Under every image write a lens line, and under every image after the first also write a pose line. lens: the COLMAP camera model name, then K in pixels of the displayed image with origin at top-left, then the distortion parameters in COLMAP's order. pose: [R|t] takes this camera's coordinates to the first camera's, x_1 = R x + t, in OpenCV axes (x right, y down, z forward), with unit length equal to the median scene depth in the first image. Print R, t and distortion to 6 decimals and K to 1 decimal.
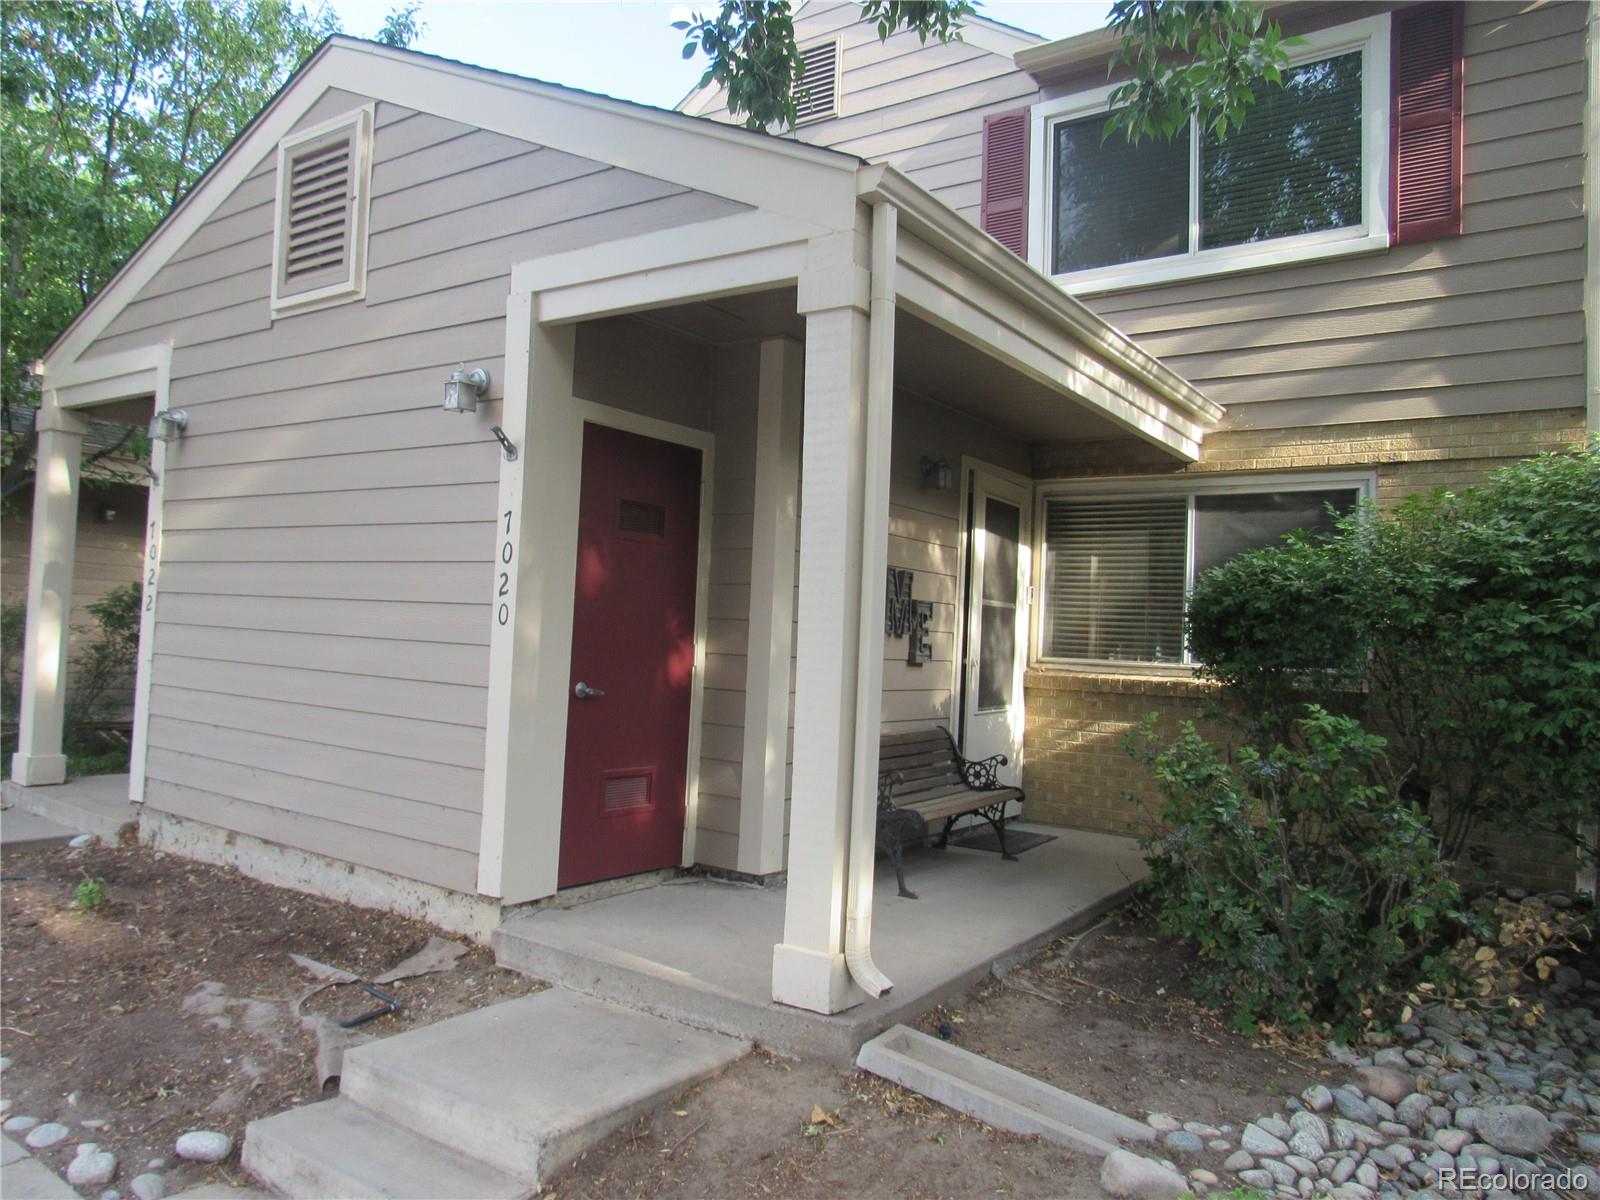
lens RADIAL K [[1140.8, 0, 802.8], [0, 1140.8, 597.6], [0, 0, 1]] dist [-0.016993, -0.001729]
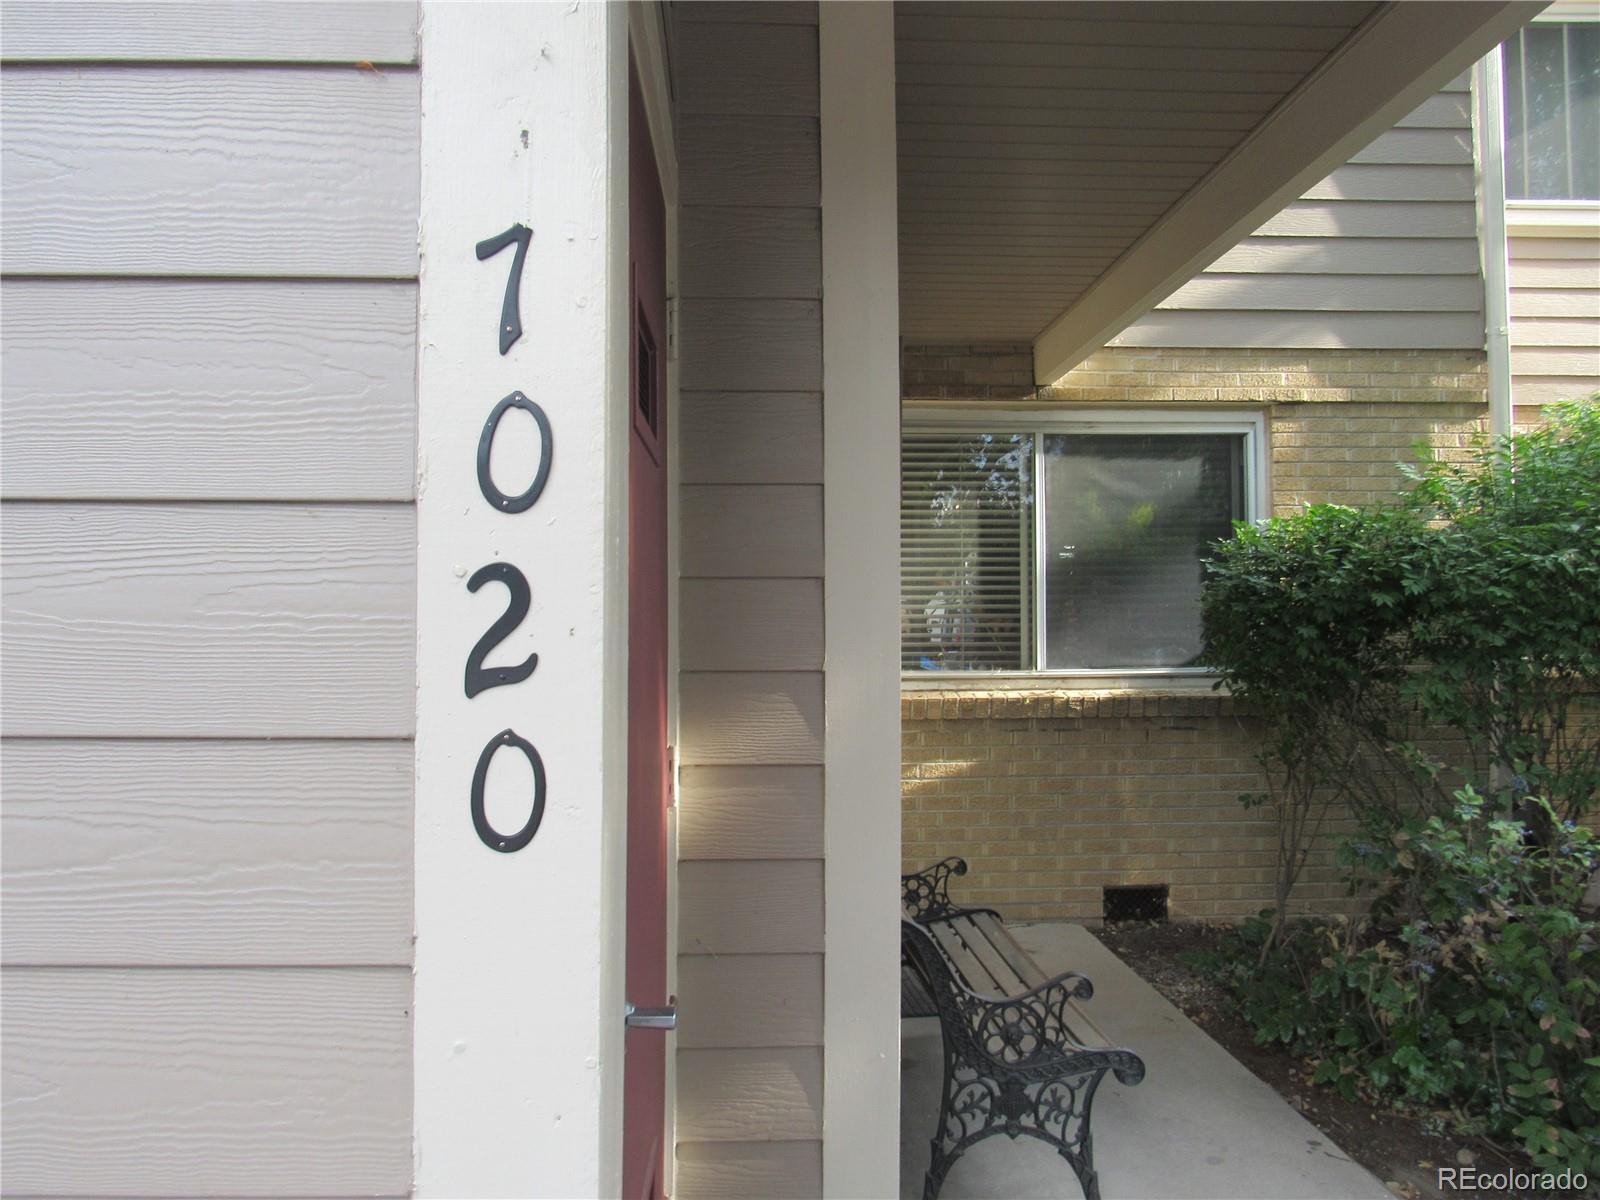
lens RADIAL K [[1140.8, 0, 793.2], [0, 1140.8, 601.0], [0, 0, 1]] dist [-0.016993, -0.001729]
pose [[0.793006, -0.033505, 0.608292, -0.235938], [0.012459, 0.999170, 0.038792, -0.015884], [-0.609087, -0.023184, 0.792764, 0.580123]]
